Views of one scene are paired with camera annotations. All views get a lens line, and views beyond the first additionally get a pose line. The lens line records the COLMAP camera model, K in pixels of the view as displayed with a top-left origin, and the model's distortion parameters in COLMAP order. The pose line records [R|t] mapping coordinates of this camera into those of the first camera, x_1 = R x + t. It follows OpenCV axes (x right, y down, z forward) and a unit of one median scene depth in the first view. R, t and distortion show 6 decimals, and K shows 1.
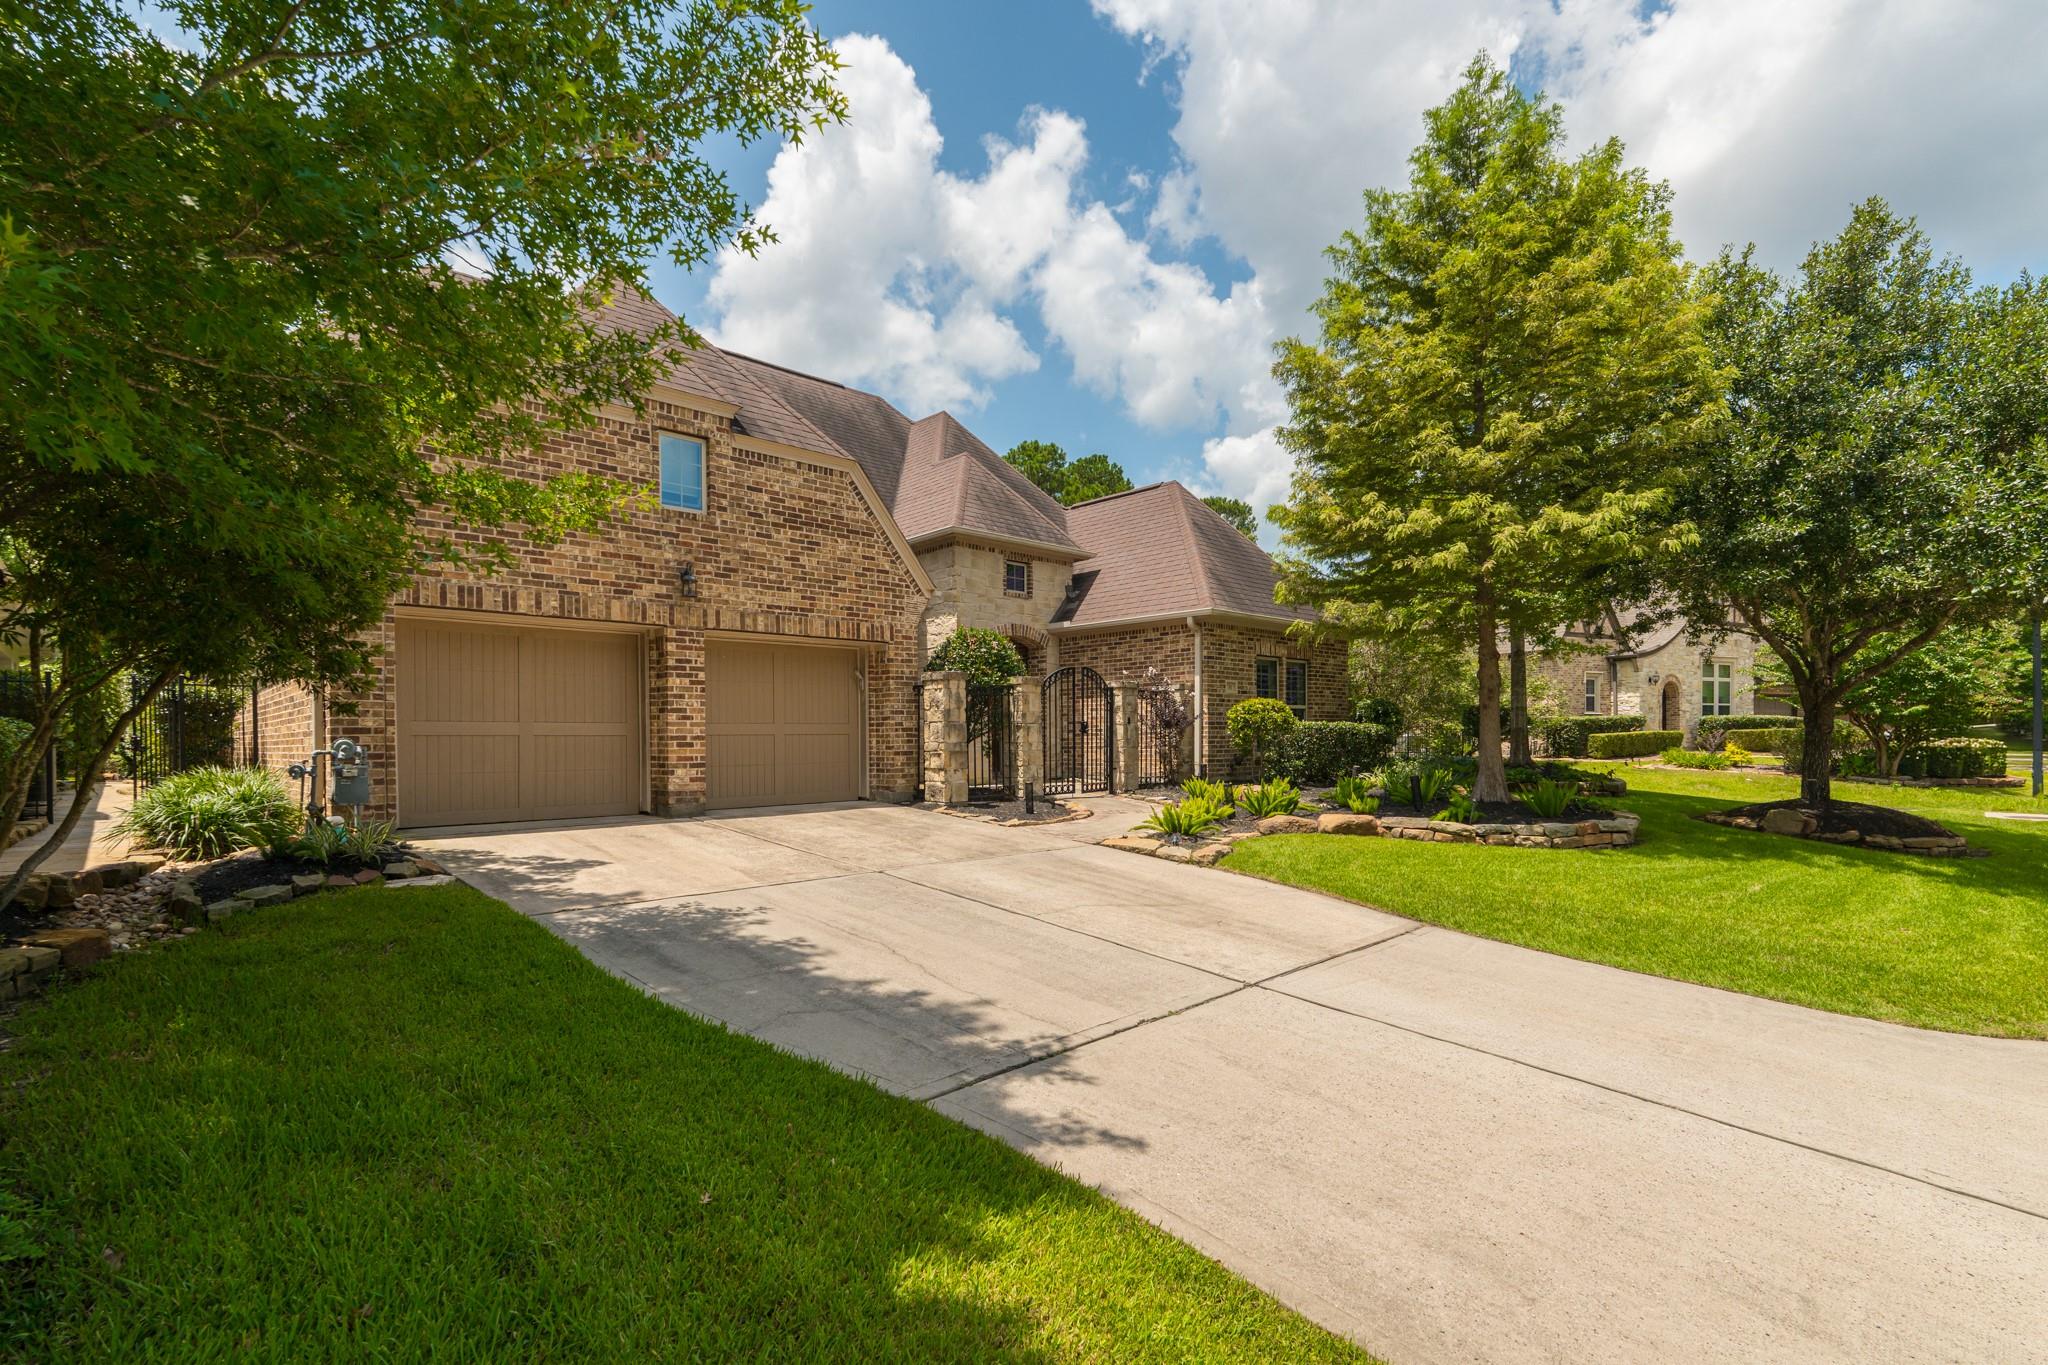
lens RADIAL K [[915.8, 0, 1046.9], [0, 915.8, 715.1], [0, 0, 1]] dist [-0.001996, -0.000333]
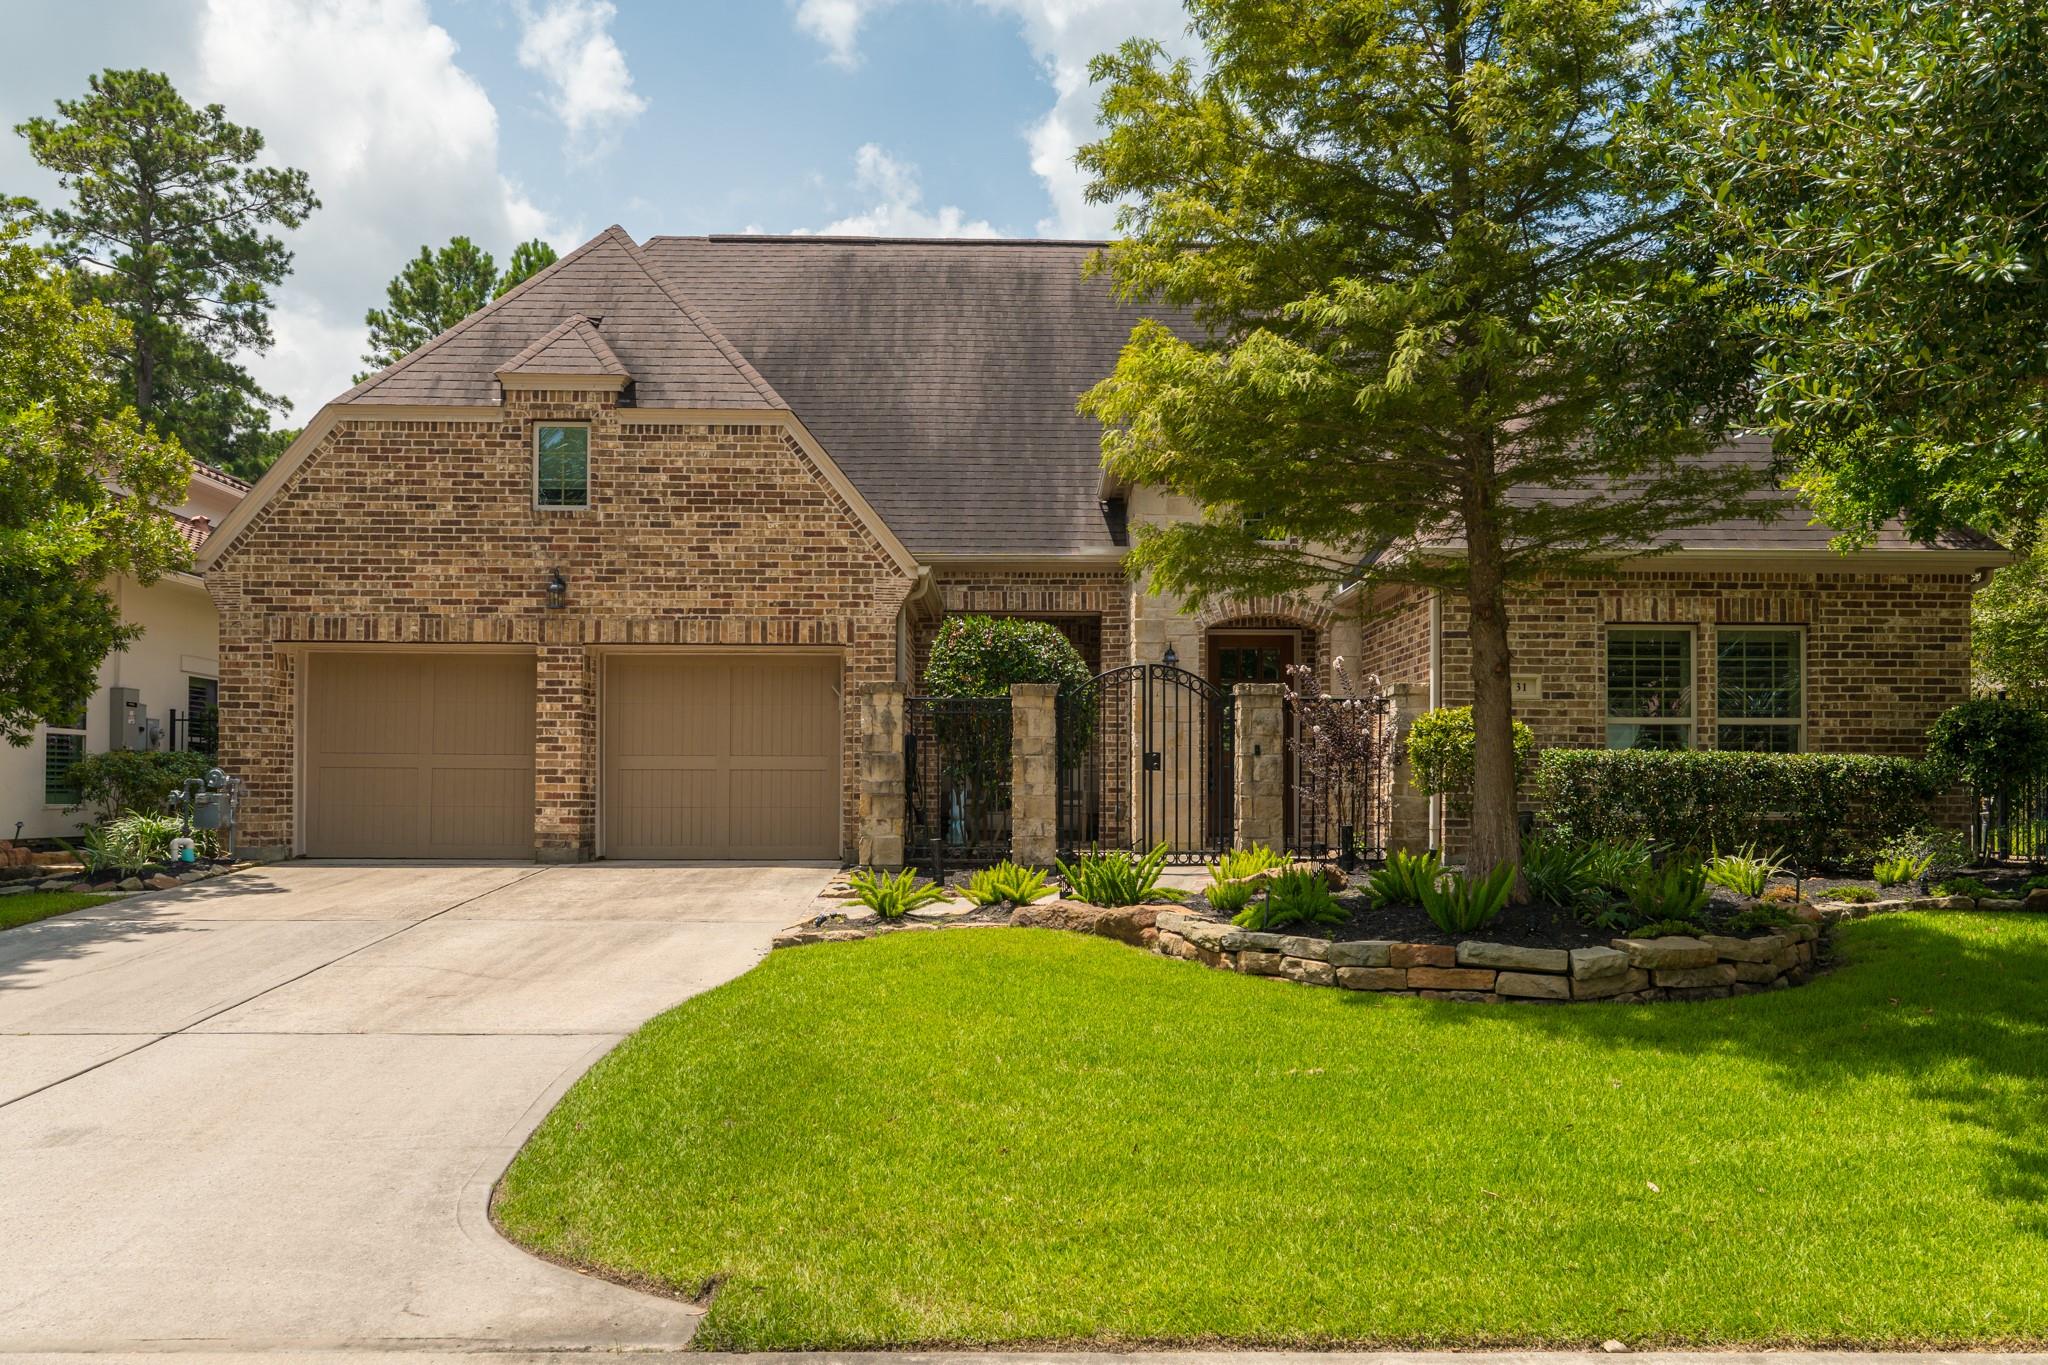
lens RADIAL K [[1573.4, 0, 1027.6], [0, 1573.4, 702.2], [0, 0, 1]] dist [0.011168, 0.002190]
pose [[0.743118, -0.026325, -0.668642, 0.934507], [0.005563, 0.999434, -0.033165, 0.011114], [0.669137, 0.020926, 0.742844, 0.194863]]
